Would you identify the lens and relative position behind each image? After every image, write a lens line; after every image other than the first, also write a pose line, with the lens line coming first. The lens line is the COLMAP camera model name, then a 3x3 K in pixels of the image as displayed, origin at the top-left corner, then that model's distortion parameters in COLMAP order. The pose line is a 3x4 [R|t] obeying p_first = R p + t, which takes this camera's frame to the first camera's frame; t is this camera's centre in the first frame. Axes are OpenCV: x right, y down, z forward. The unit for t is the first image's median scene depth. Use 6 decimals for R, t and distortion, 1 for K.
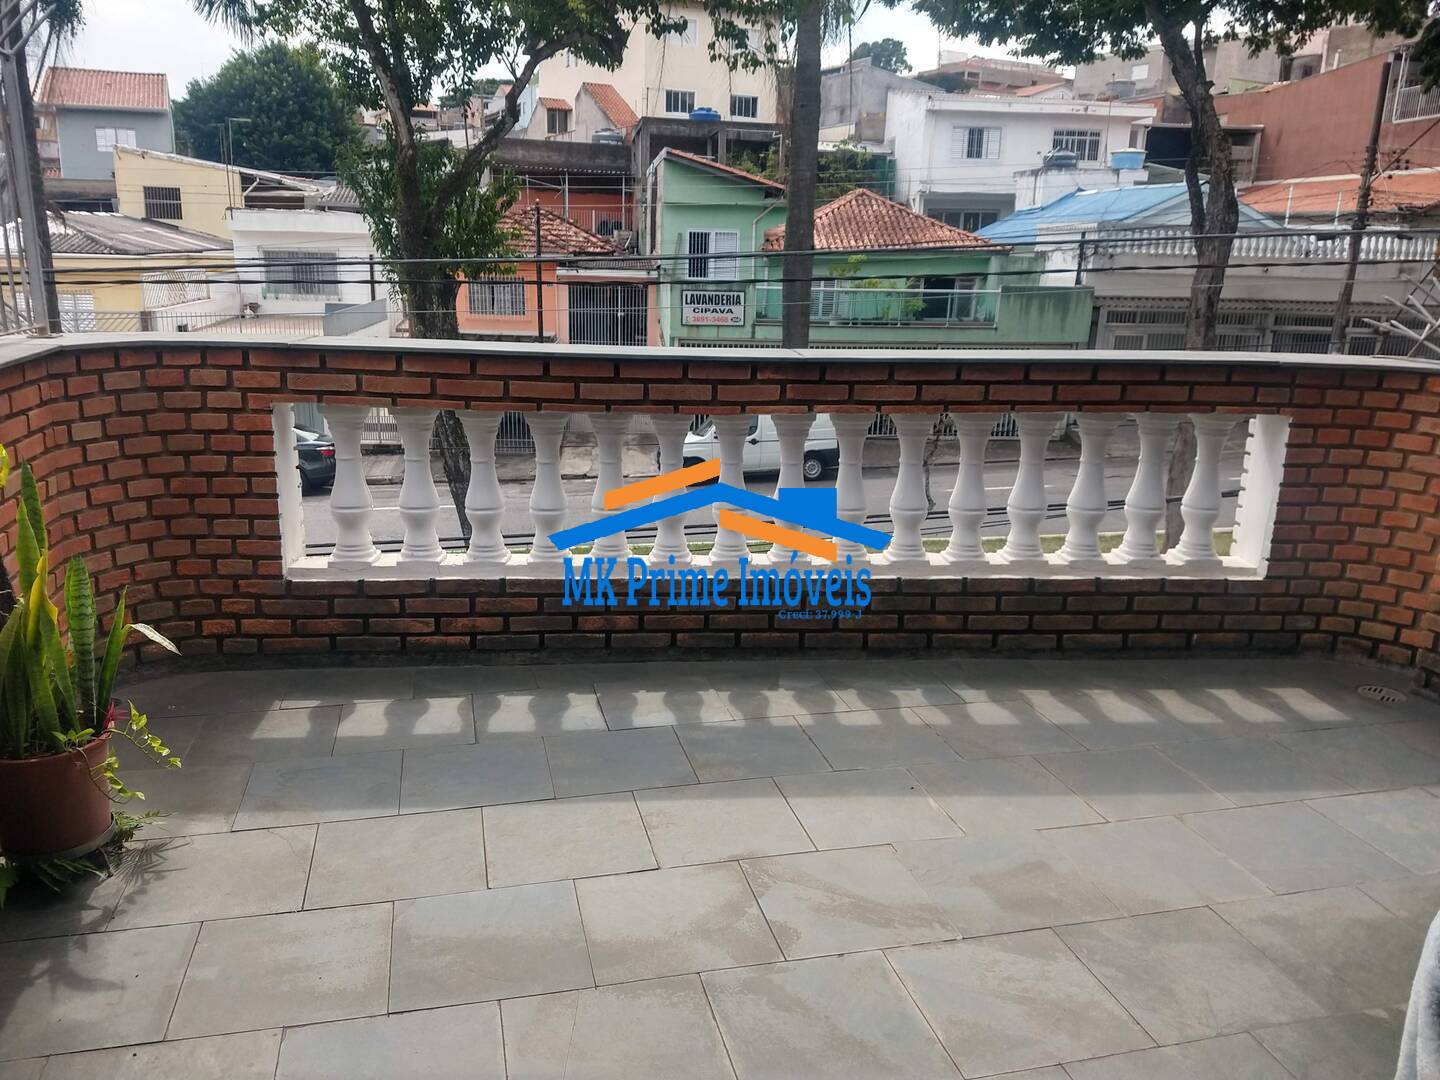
lens RADIAL K [[1132.7, 0, 718.4], [0, 1132.7, 551.0], [0, 0, 1]] dist [0.236505, -0.444905]
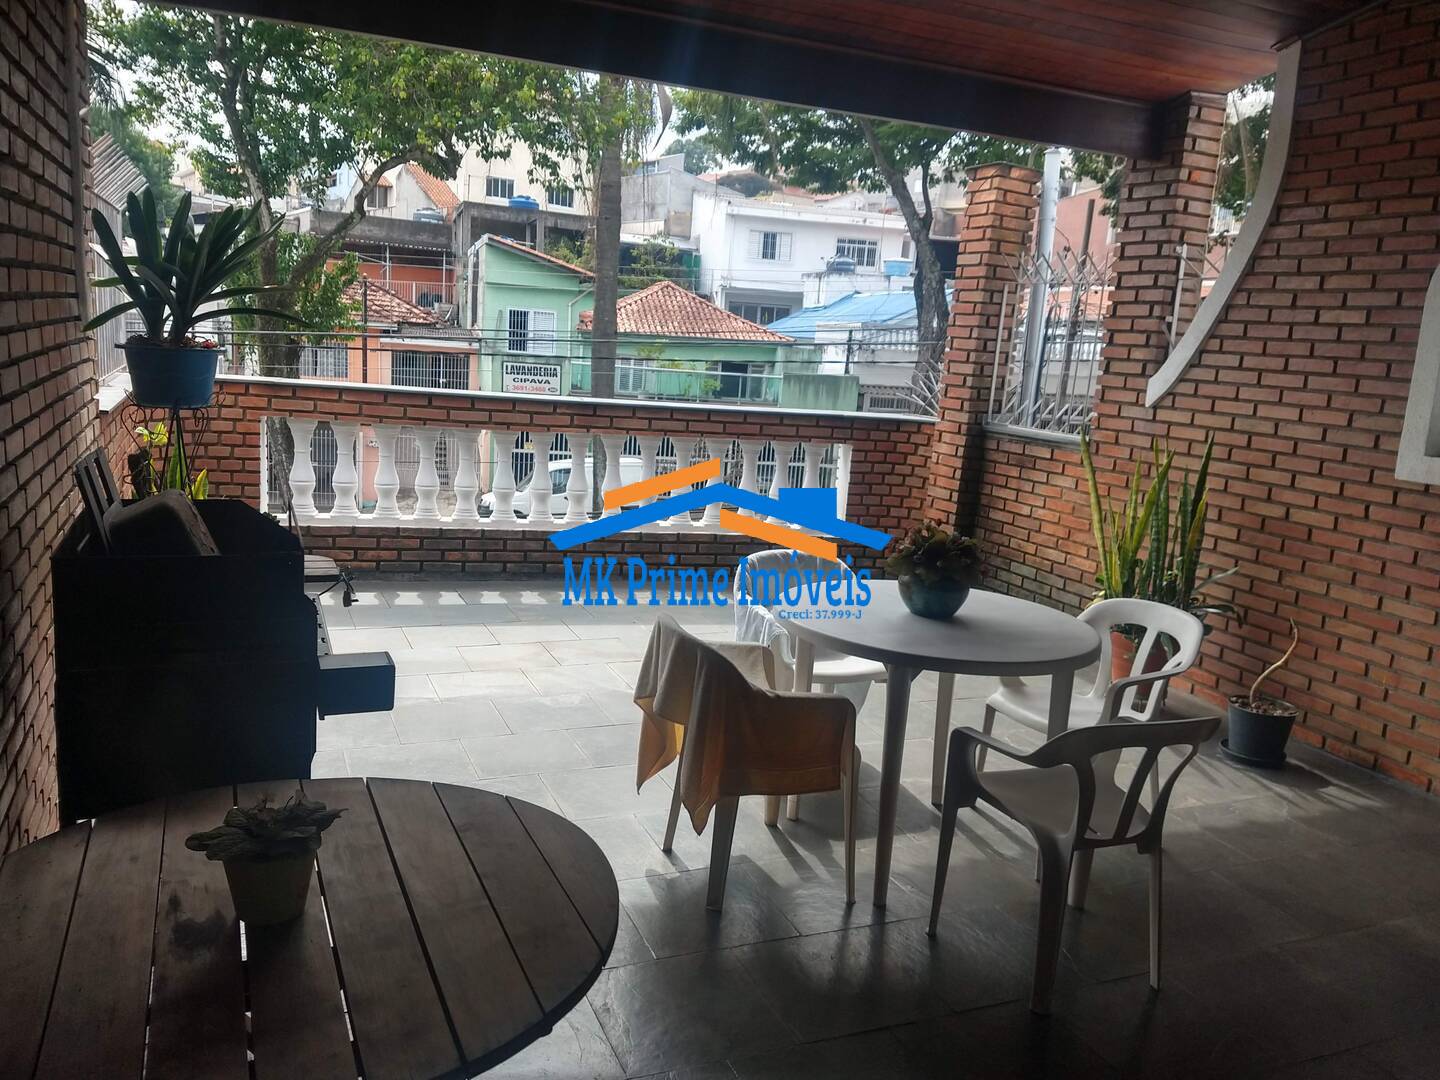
lens RADIAL K [[1132.7, 0, 718.4], [0, 1132.7, 551.0], [0, 0, 1]] dist [0.236505, -0.444905]
pose [[0.987309, 0.012498, 0.158316, 0.000708], [-0.002185, 0.997873, -0.065152, 0.024110], [-0.158793, 0.063979, 0.985237, -0.102941]]
